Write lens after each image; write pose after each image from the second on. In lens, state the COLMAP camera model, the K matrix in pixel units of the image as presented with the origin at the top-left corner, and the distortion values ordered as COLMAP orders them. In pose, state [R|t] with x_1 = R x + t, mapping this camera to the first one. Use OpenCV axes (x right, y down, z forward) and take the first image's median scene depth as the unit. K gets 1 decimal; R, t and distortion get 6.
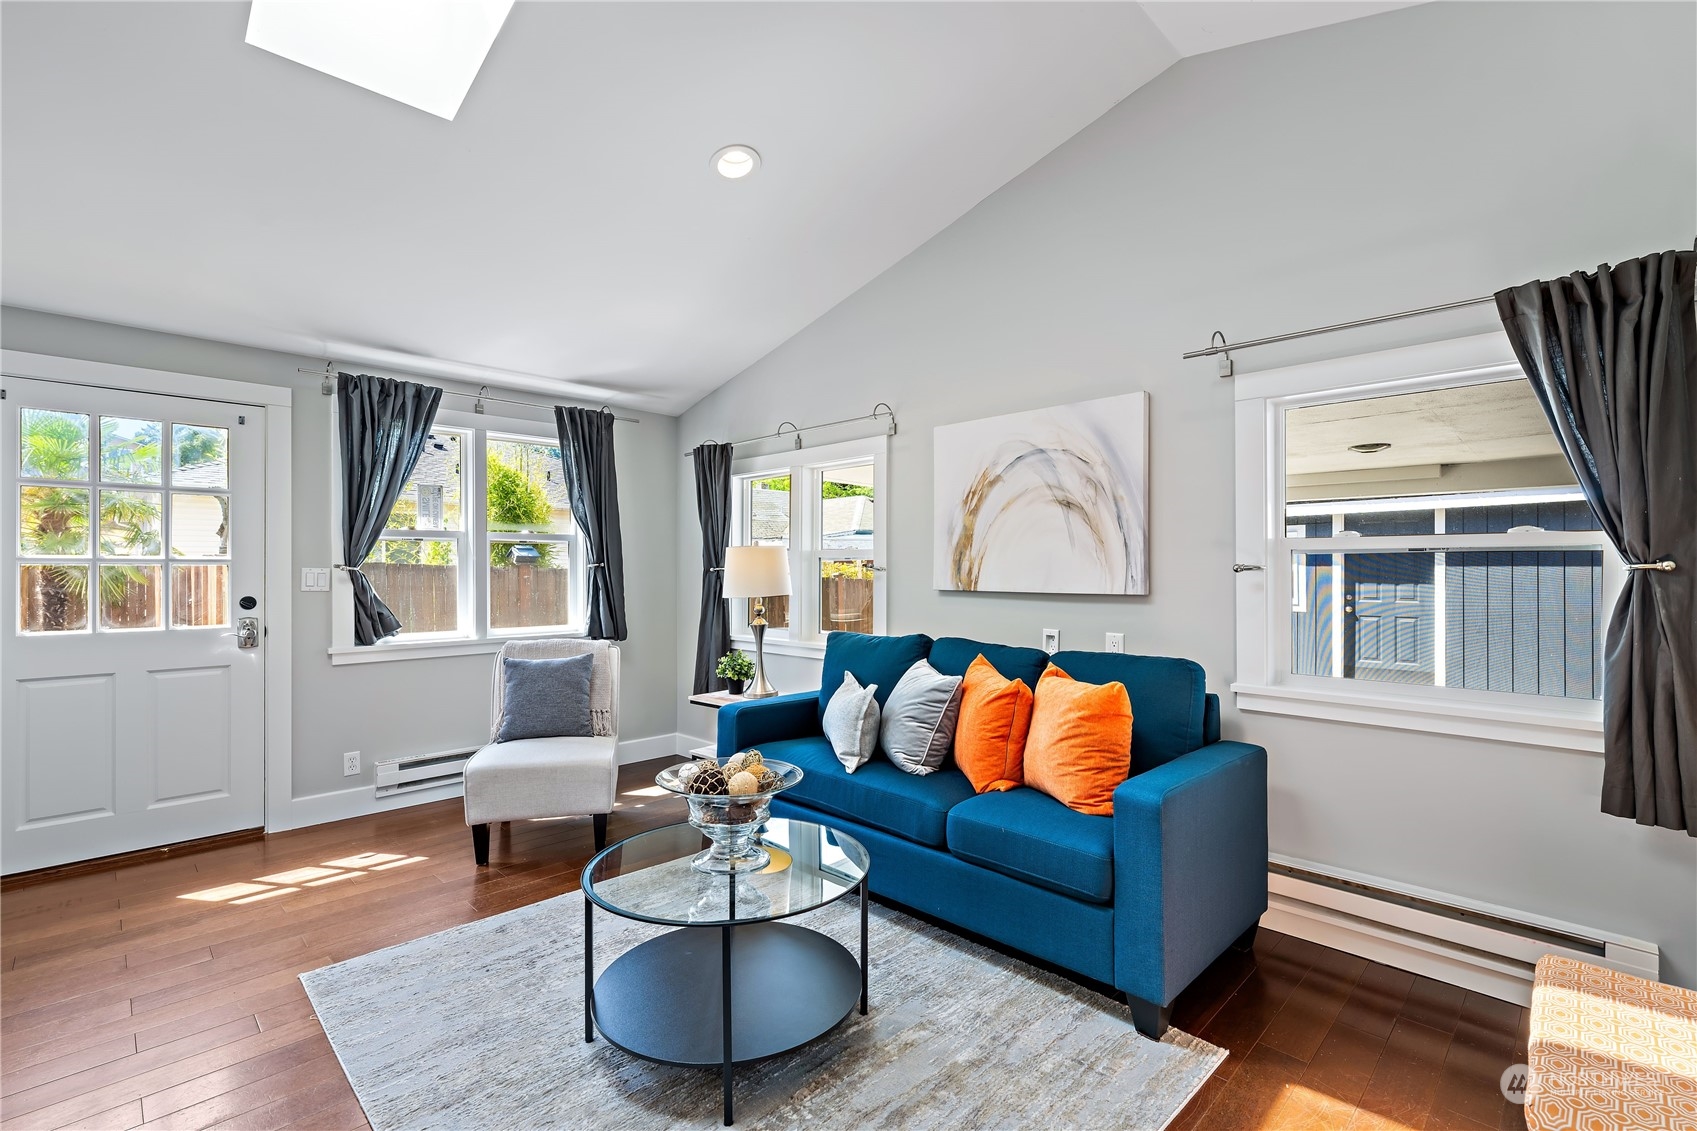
lens RADIAL K [[760.3, 0, 854.1], [0, 760.3, 565.7], [0, 0, 1]] dist [-0.001580, 0.000222]
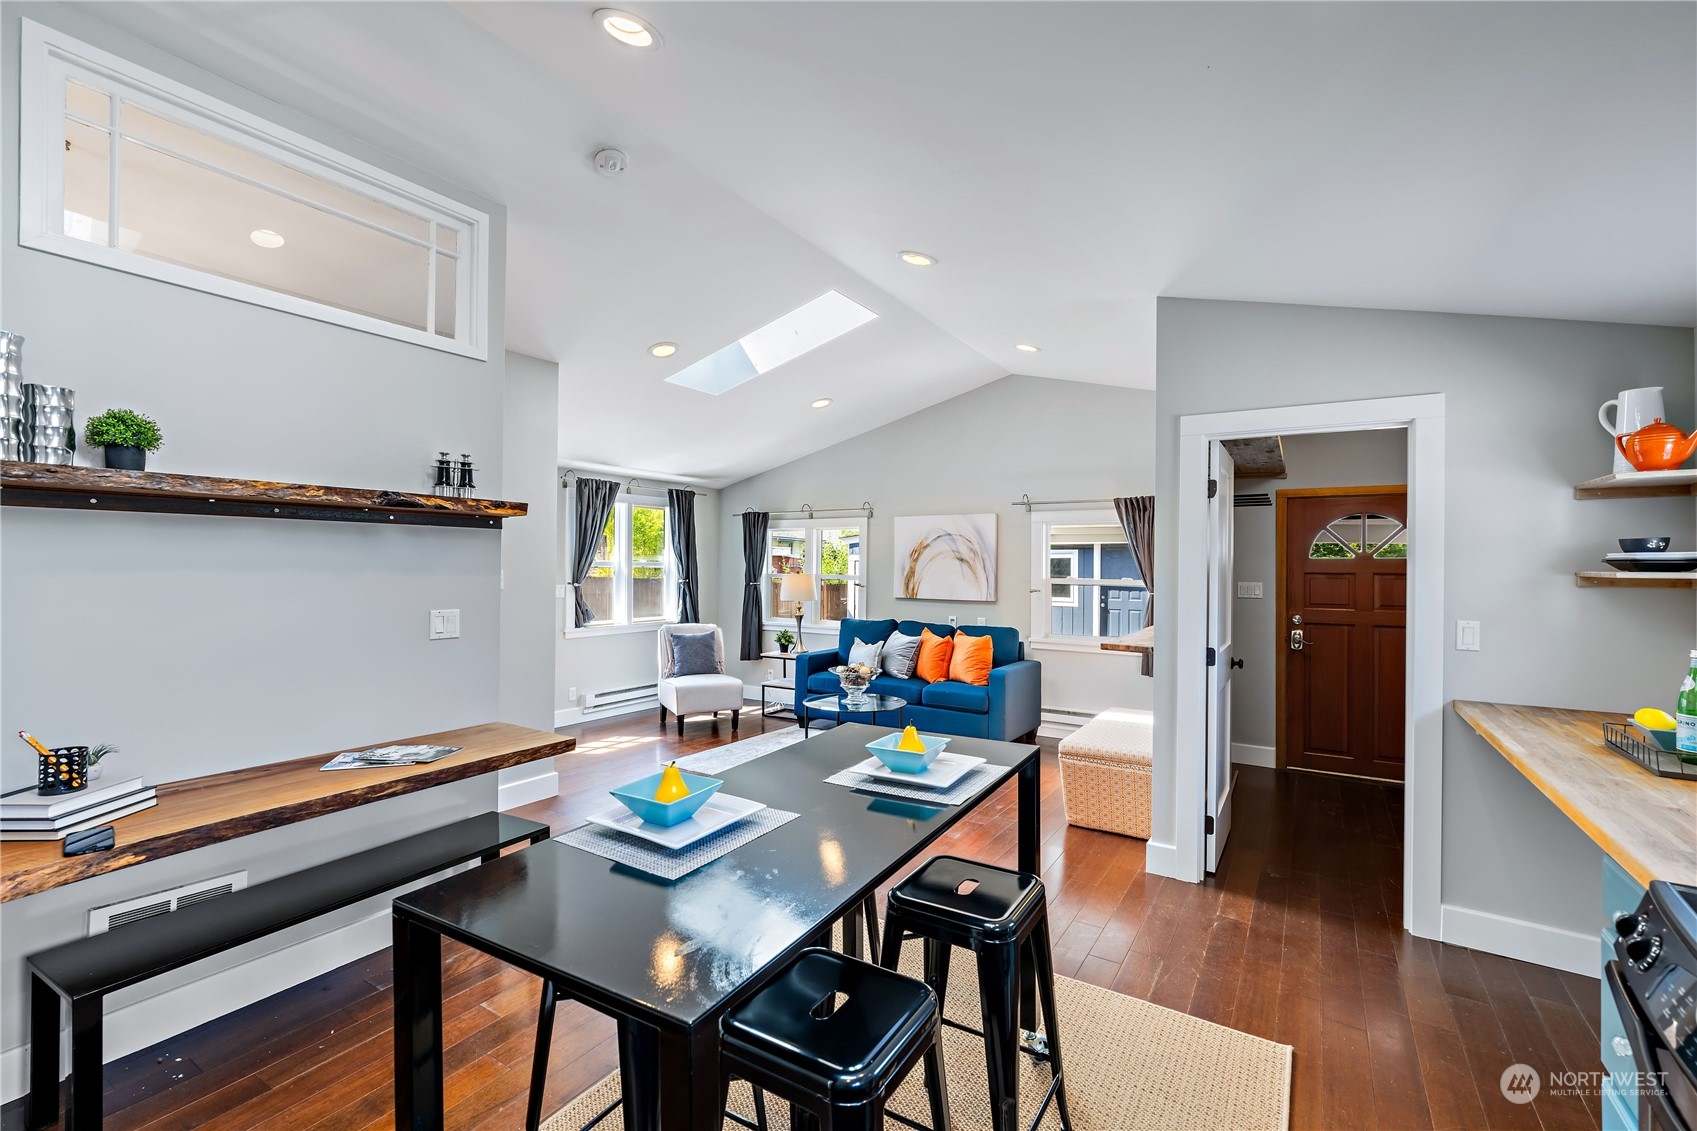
lens RADIAL K [[760.3, 0, 854.1], [0, 760.3, 565.7], [0, 0, 1]] dist [-0.001580, 0.000222]
pose [[0.974245, 0.010209, 0.225261, -0.482659], [-0.011906, 0.999910, 0.006176, -0.067857], [-0.225178, -0.008699, 0.974279, -1.002962]]
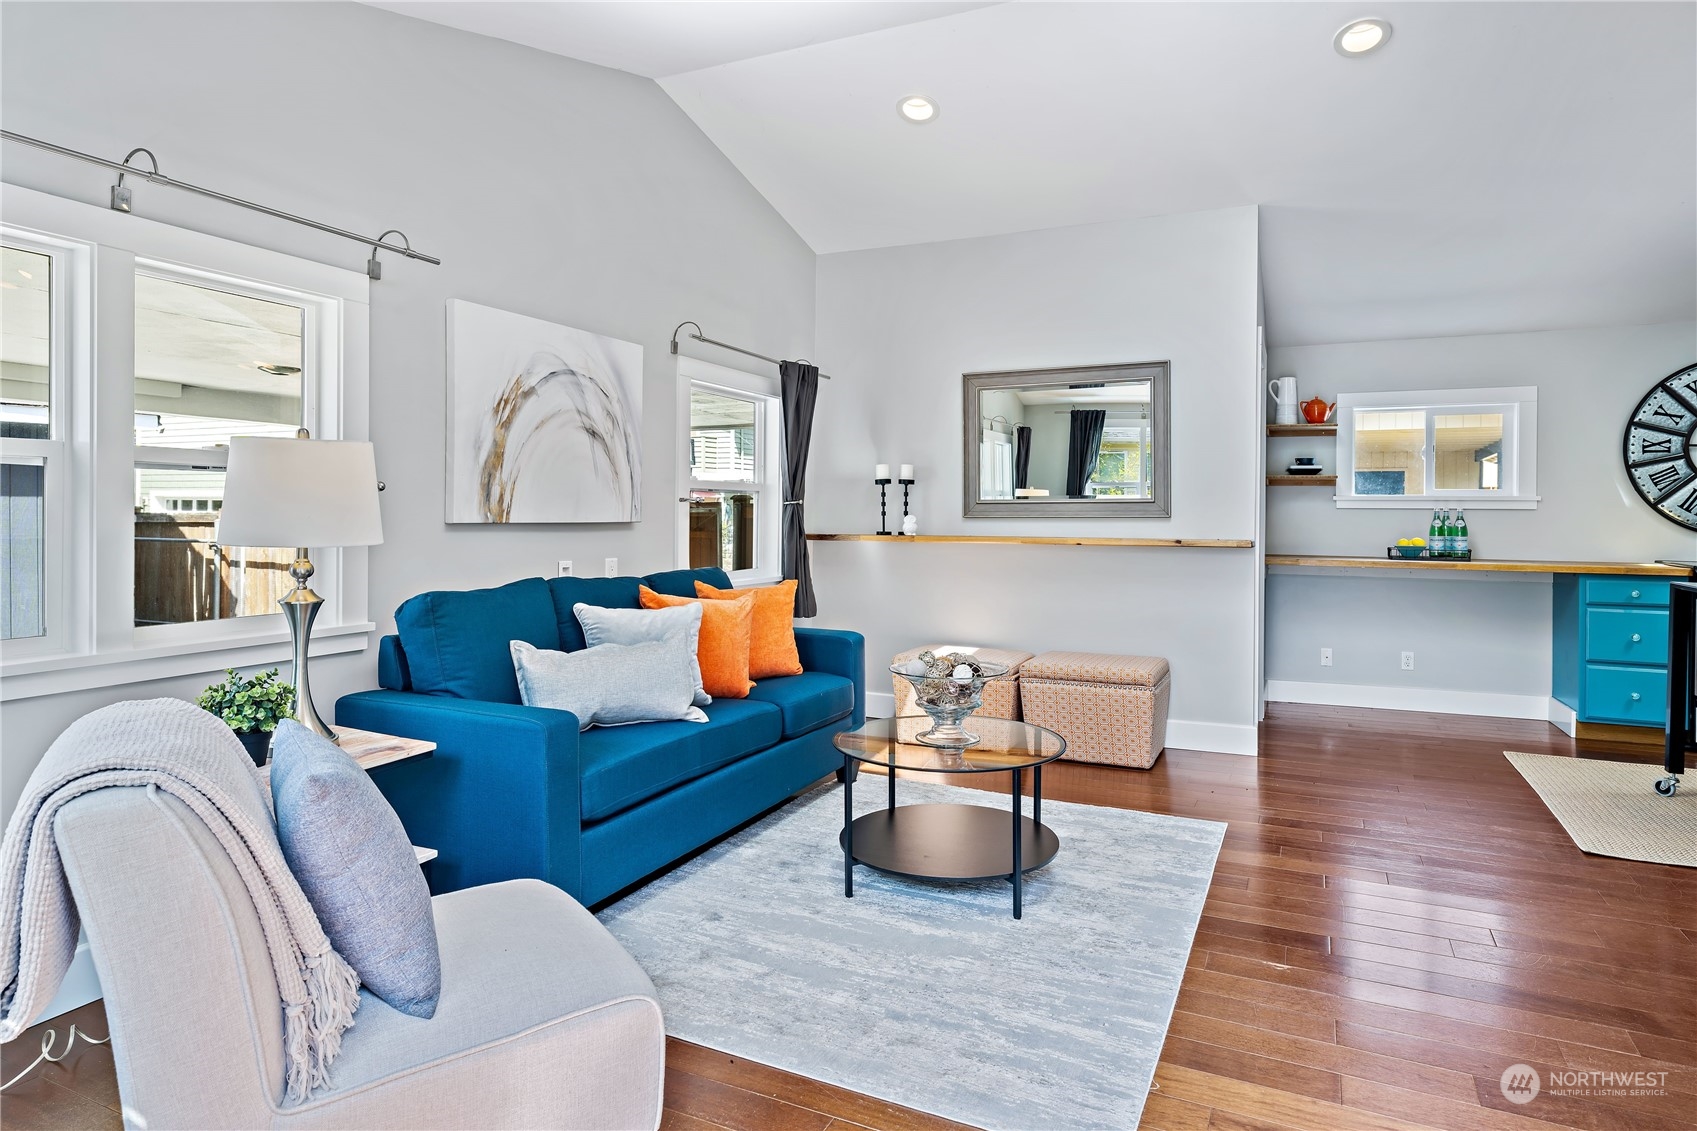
lens RADIAL K [[969.3, 0, 852.1], [0, 969.3, 507.3], [0, 0, 1]] dist [-0.001303, 0.000791]
pose [[-0.344289, 0.001927, 0.938862, -0.952579], [-0.013603, 0.999883, -0.007040, 0.019233], [-0.938765, -0.015196, -0.344222, 1.029305]]
